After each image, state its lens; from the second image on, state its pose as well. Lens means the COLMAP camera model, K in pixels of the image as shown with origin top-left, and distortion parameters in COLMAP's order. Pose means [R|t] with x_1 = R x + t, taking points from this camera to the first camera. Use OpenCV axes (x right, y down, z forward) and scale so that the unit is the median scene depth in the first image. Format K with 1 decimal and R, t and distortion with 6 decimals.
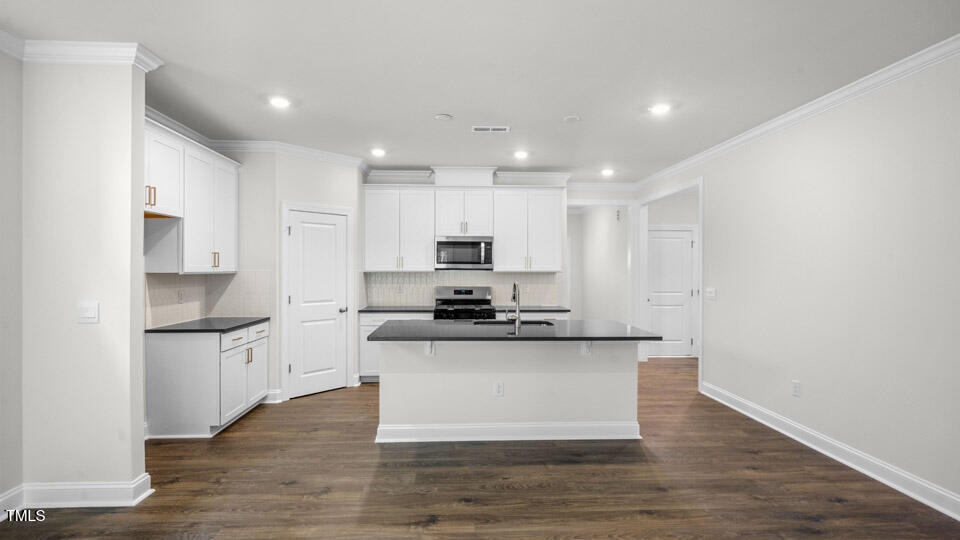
lens RADIAL K [[468.8, 0, 474.6], [0, 468.8, 269.1], [0, 0, 1]] dist [0.002762, 0.000908]
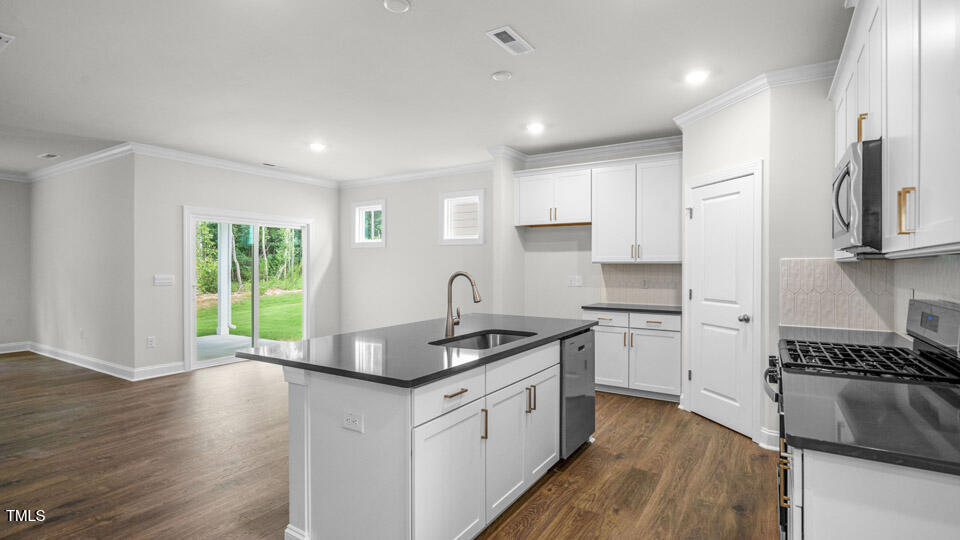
lens RADIAL K [[468.8, 0, 479.6], [0, 468.8, 265.8], [0, 0, 1]] dist [0.002762, 0.000908]
pose [[-0.573667, -0.003519, -0.819081, 0.543719], [-0.002872, 0.999993, -0.002285, 0.017416], [0.819084, 0.001042, -0.573673, 1.225002]]
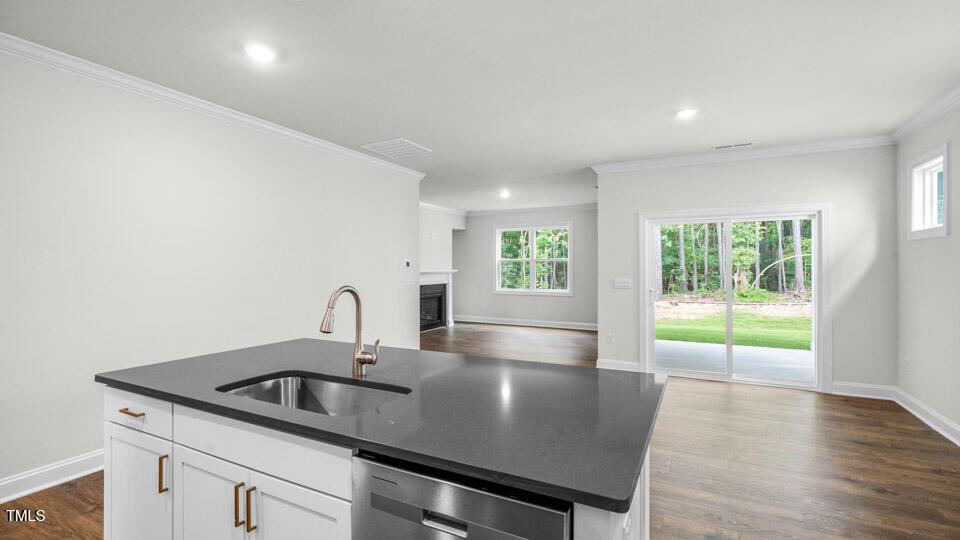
lens RADIAL K [[439.7, 0, 477.1], [0, 439.7, 267.3], [0, 0, 1]] dist [0.001958, 0.001342]
pose [[-0.866012, -0.001765, 0.500020, -0.200278], [-0.000968, 0.999998, 0.001853, 0.007616], [-0.500022, 0.001121, -0.866012, 1.144941]]
